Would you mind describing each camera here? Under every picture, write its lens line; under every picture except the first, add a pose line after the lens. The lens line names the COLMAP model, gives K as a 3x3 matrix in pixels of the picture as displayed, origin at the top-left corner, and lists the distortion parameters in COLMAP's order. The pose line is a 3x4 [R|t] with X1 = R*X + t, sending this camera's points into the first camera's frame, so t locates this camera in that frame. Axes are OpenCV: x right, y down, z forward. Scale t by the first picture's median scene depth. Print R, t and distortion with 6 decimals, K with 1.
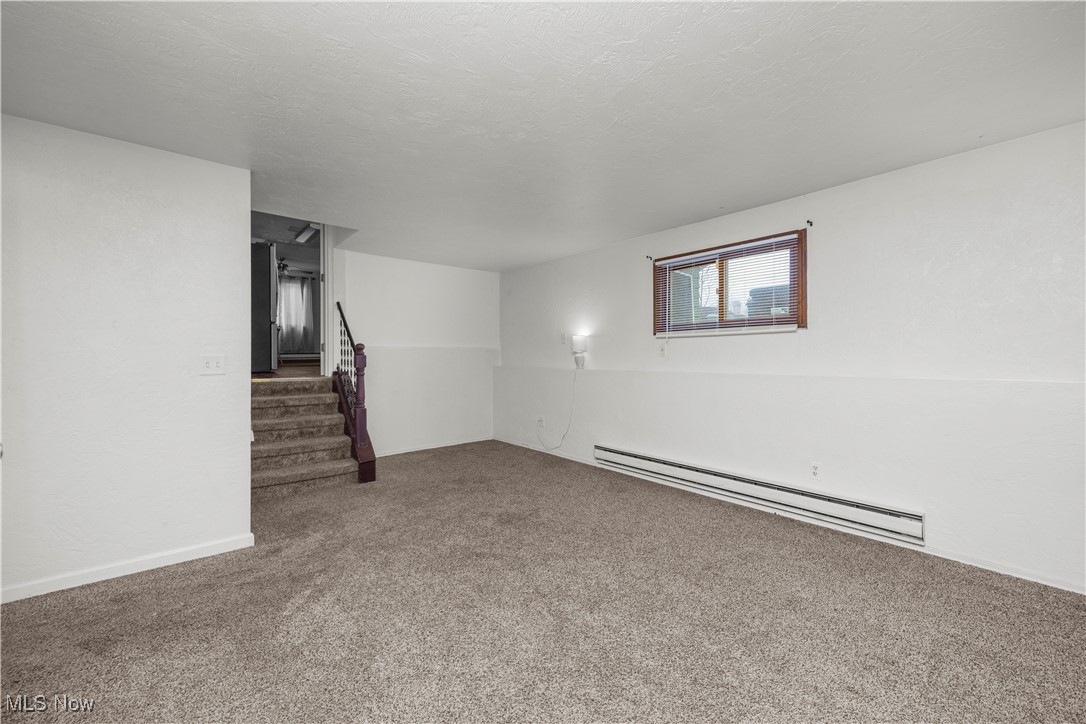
lens RADIAL K [[414.8, 0, 544.8], [0, 414.8, 361.0], [0, 0, 1]] dist [-0.005951, 0.000982]
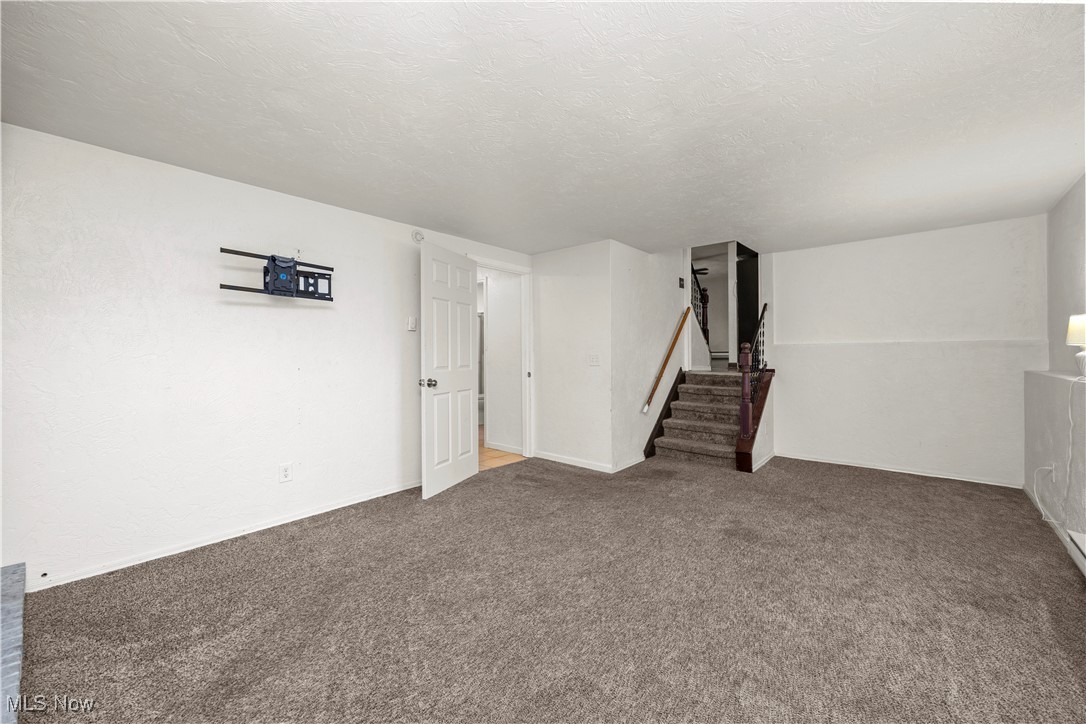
lens RADIAL K [[414.8, 0, 546.1], [0, 414.8, 355.6], [0, 0, 1]] dist [-0.005951, 0.000982]
pose [[0.176265, 0.004507, -0.984332, 0.552333], [-0.005790, 0.999977, 0.003542, -0.010443], [0.984326, 0.005075, 0.176287, 0.310455]]
